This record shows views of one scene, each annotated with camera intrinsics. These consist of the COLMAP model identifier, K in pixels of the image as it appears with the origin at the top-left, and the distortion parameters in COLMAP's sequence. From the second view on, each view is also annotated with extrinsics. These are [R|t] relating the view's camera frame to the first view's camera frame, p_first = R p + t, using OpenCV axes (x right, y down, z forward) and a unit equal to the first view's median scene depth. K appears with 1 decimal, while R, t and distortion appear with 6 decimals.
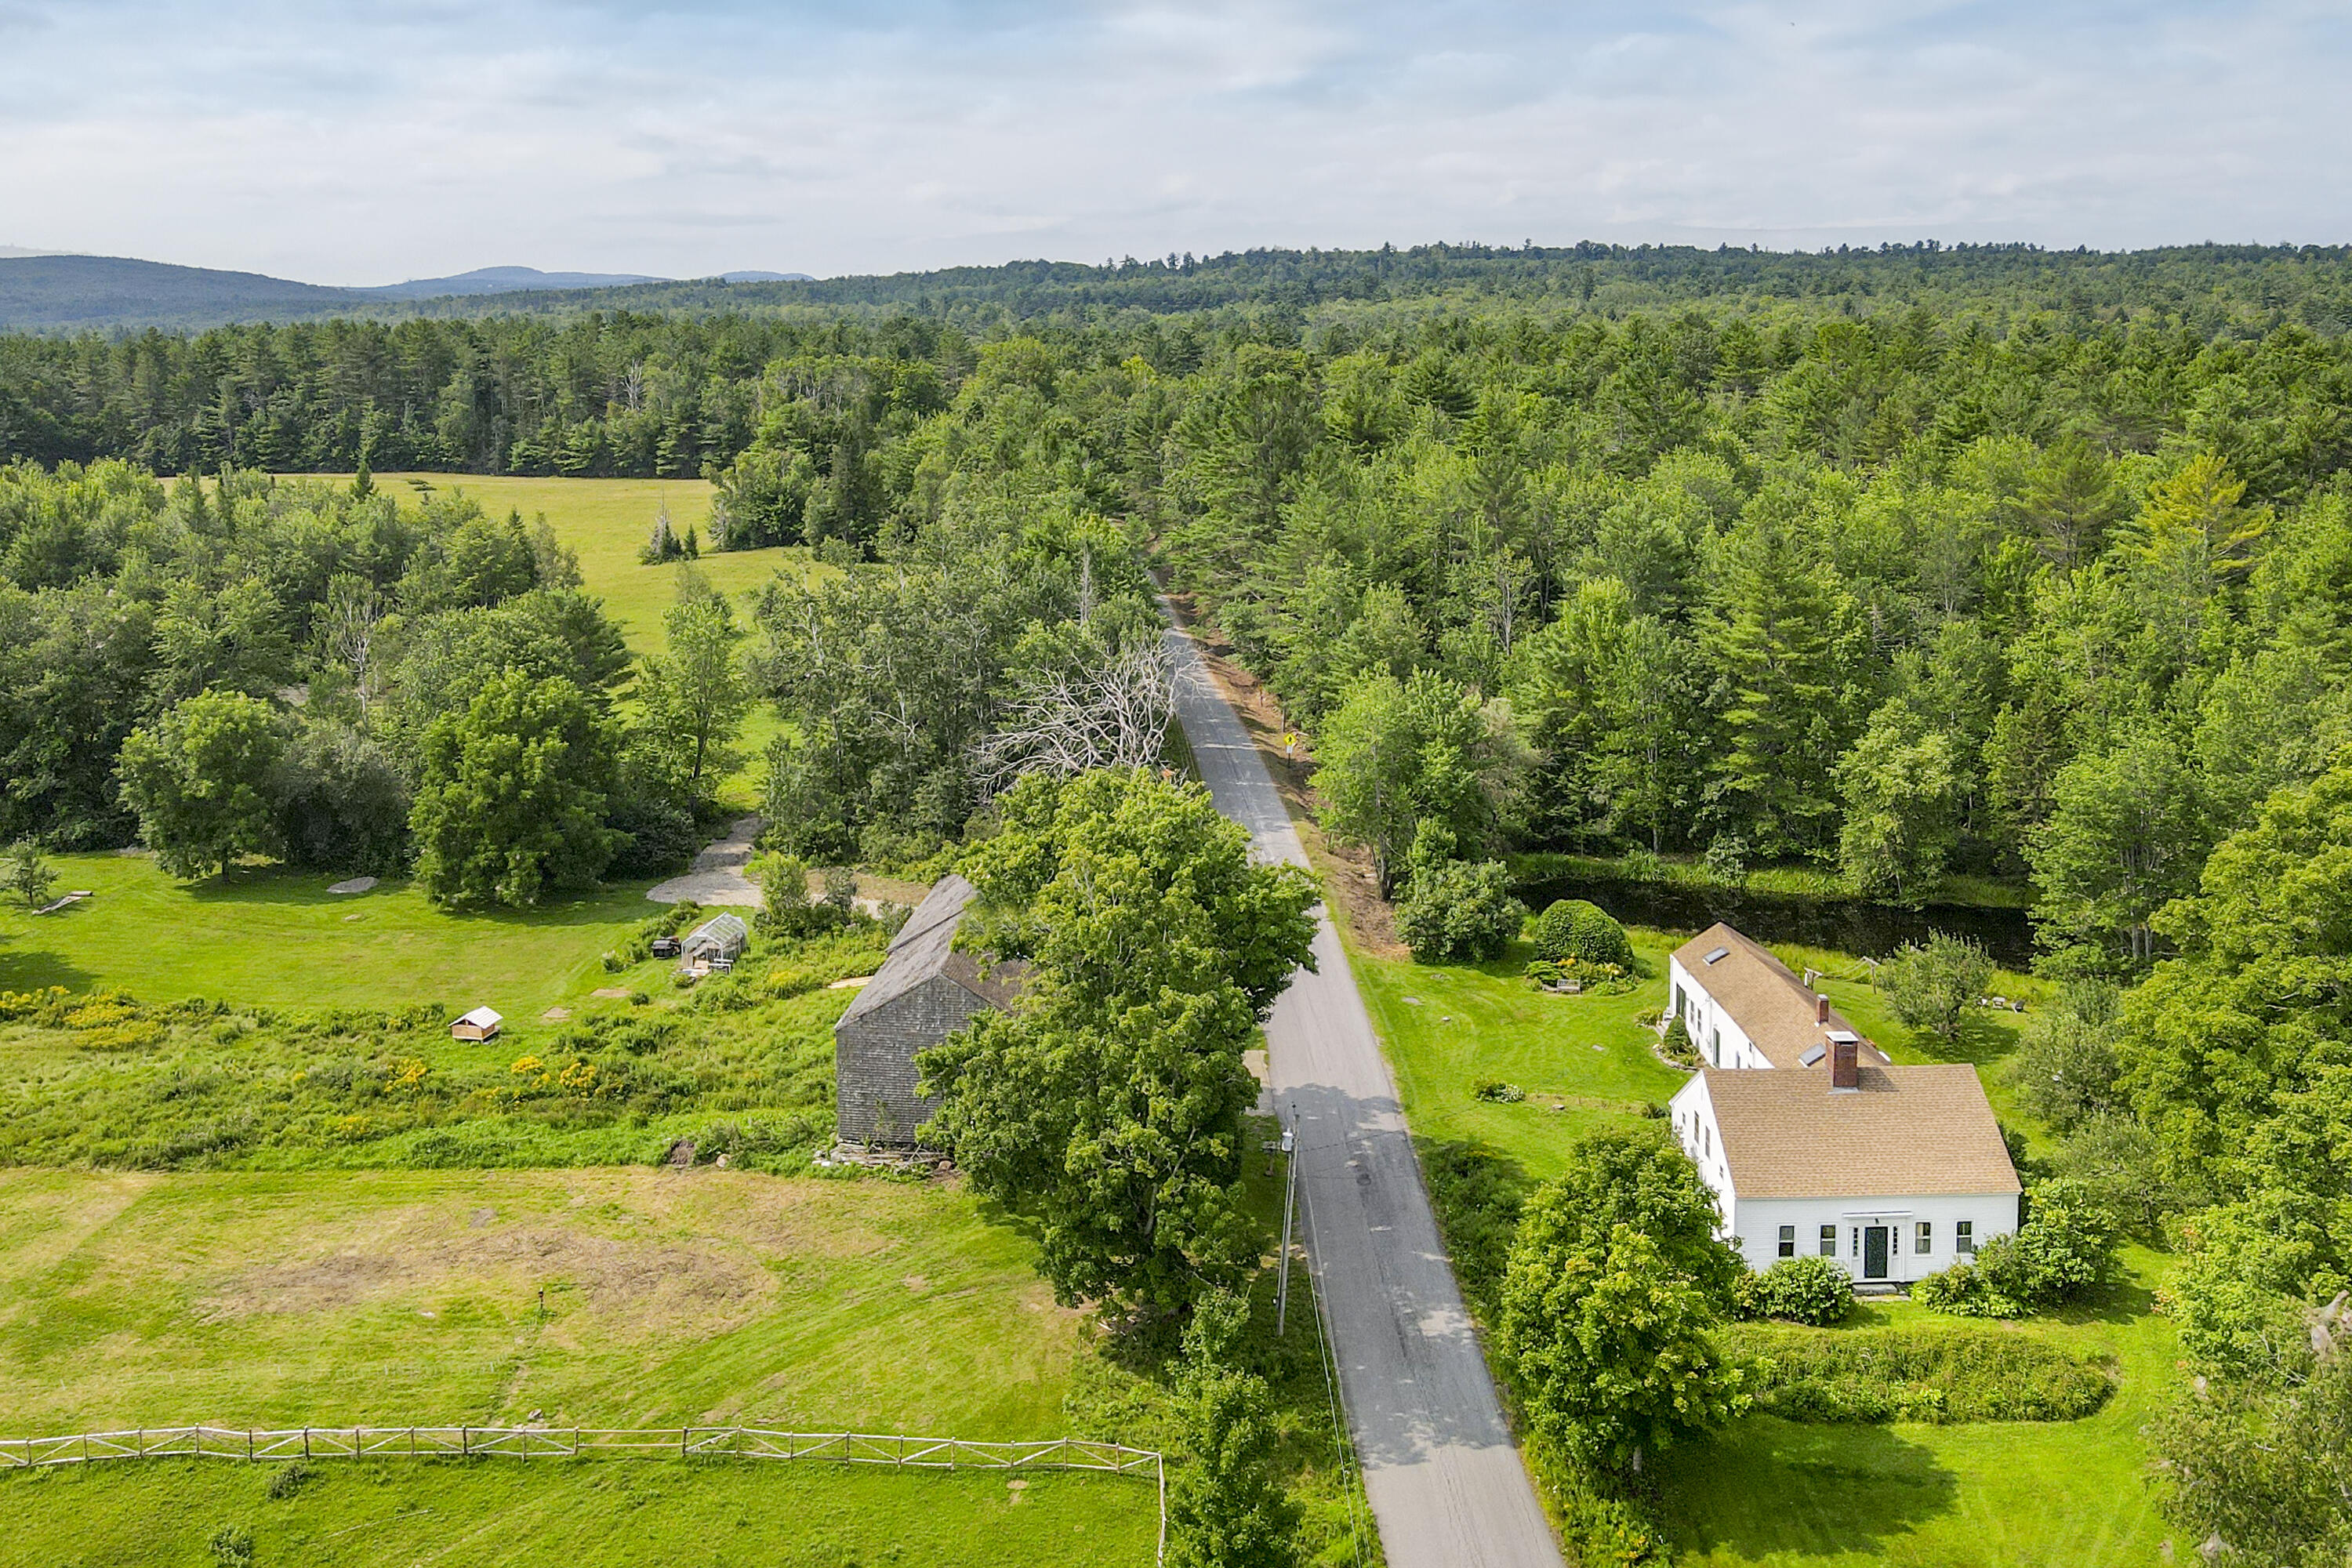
lens RADIAL K [[2044.2, 0, 1170.7], [0, 2044.2, 482.9], [0, 0, 1]] dist [-0.036892, 0.092317]
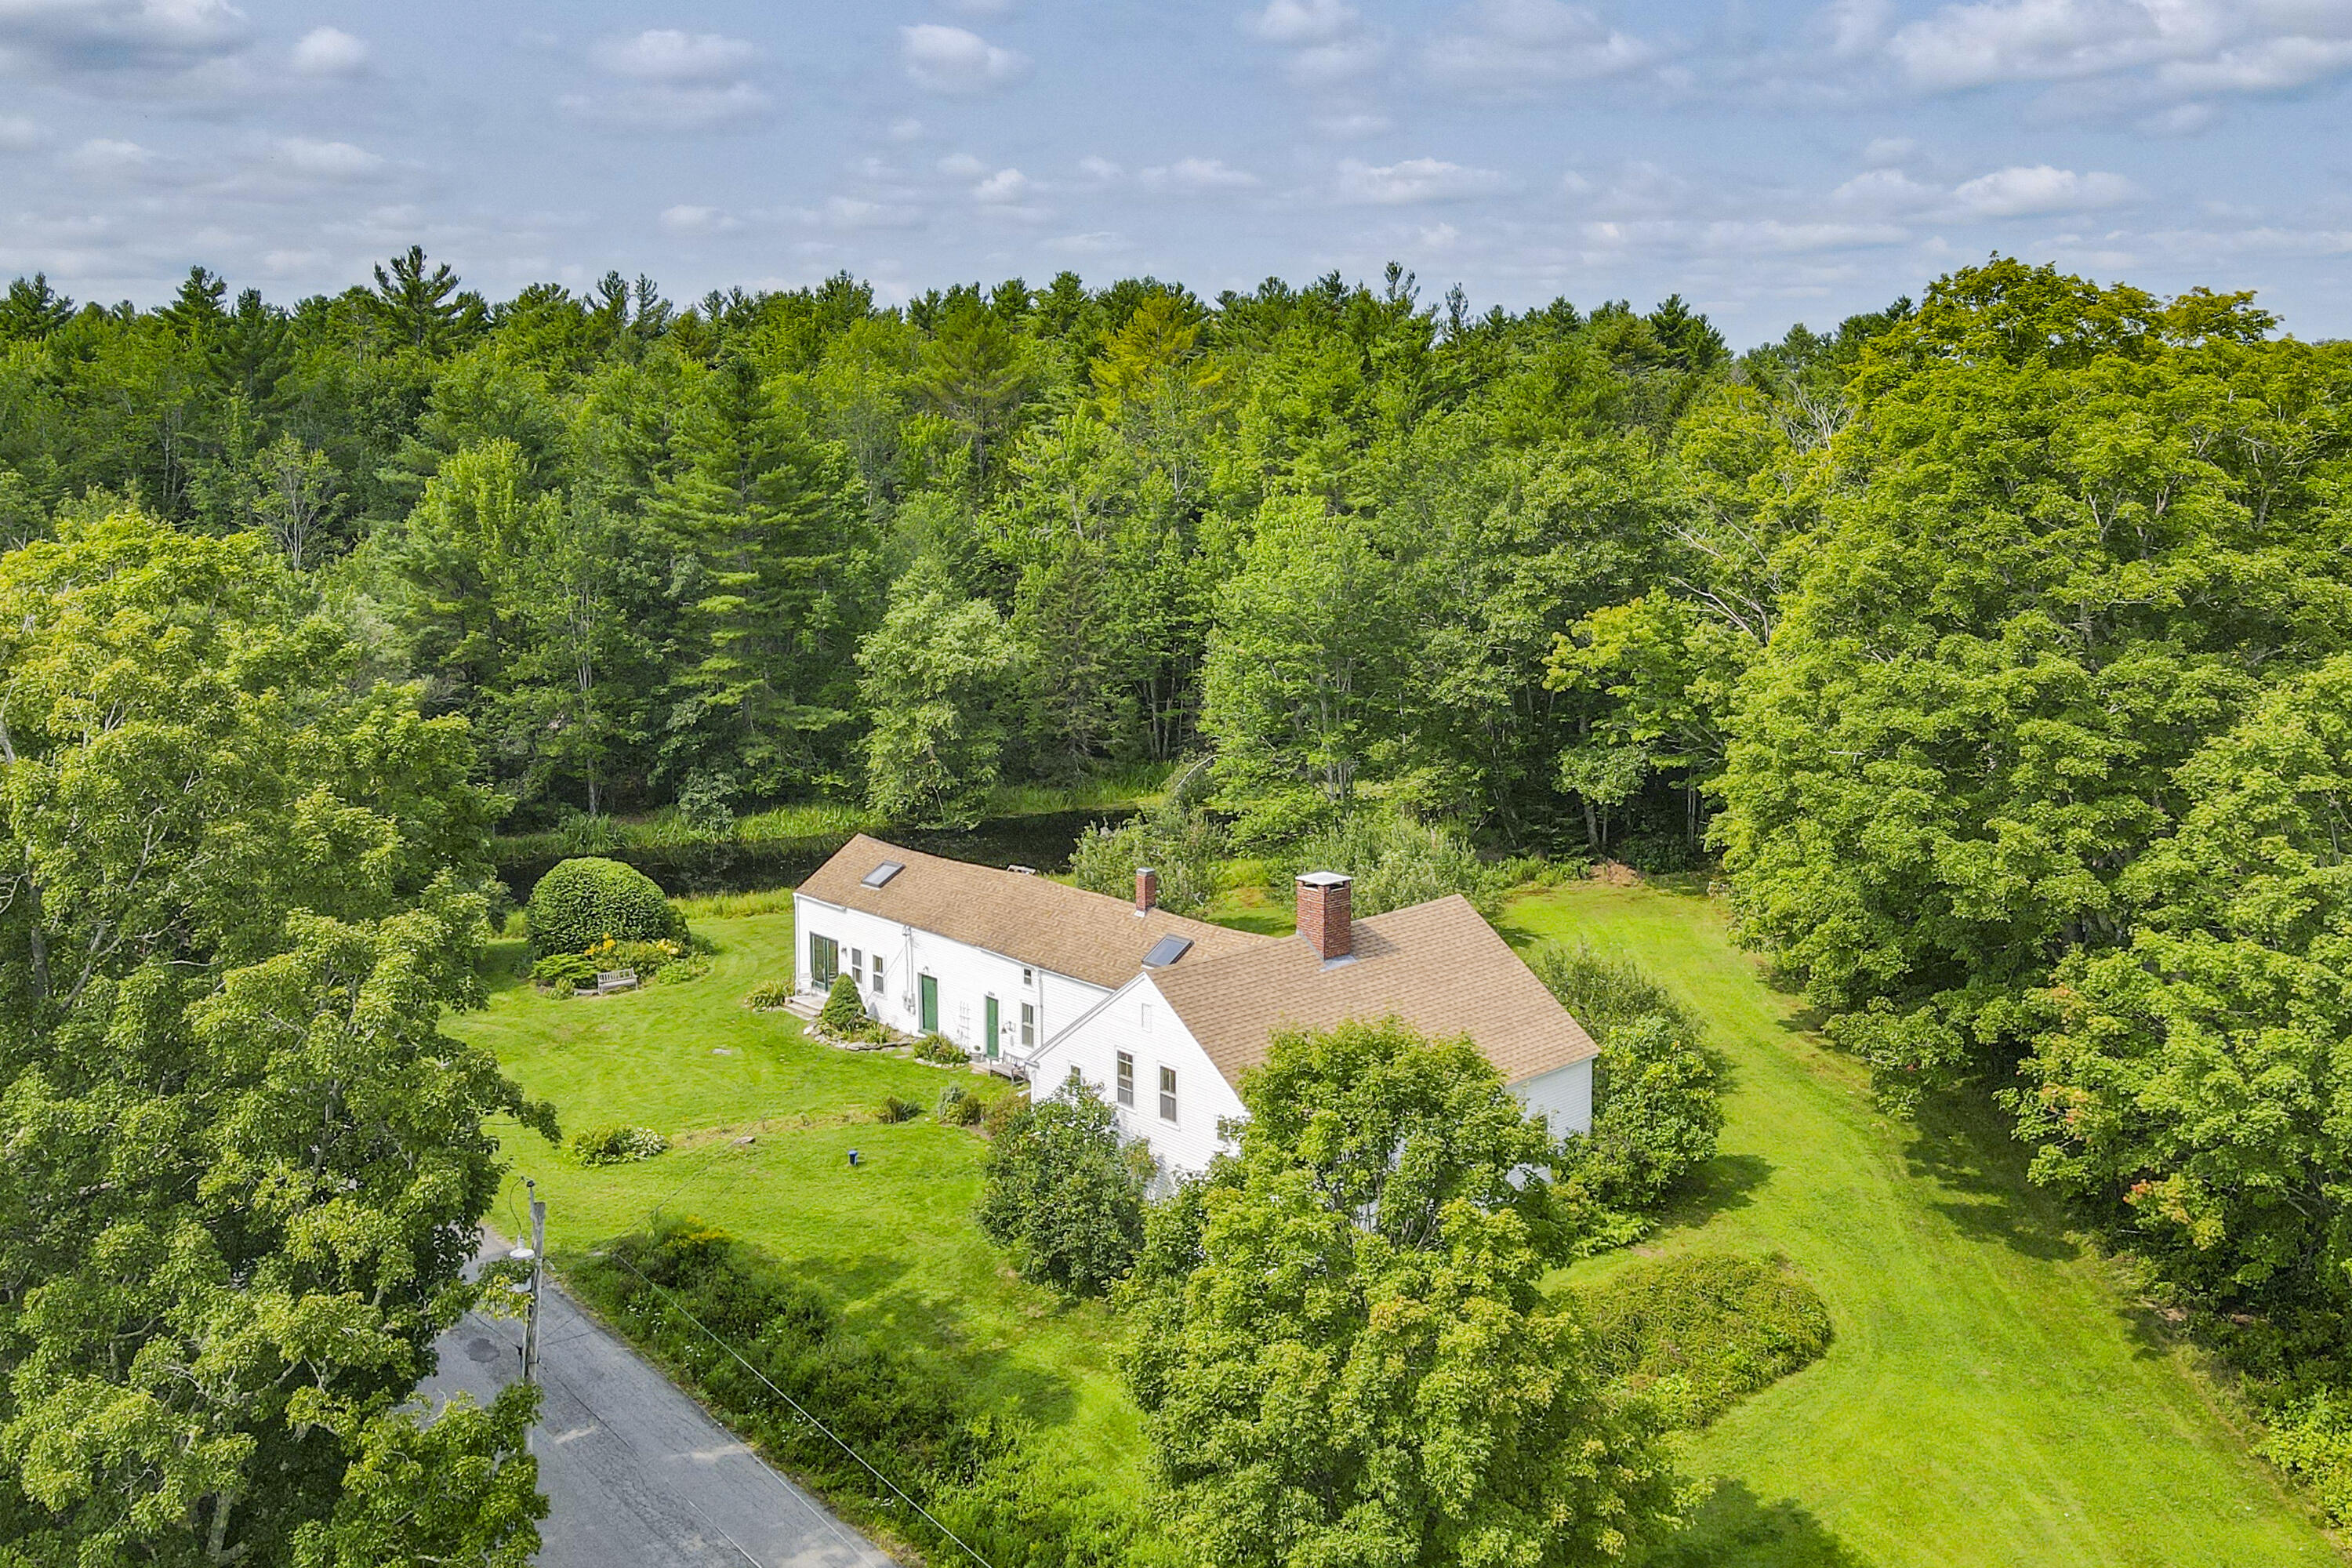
lens RADIAL K [[2044.2, 0, 1170.7], [0, 2044.2, 482.9], [0, 0, 1]] dist [-0.036892, 0.092317]
pose [[0.762138, -0.015773, 0.647222, -0.068068], [0.052363, 0.997930, -0.037341, 0.106375], [-0.645293, 0.062350, 0.761386, 0.338336]]
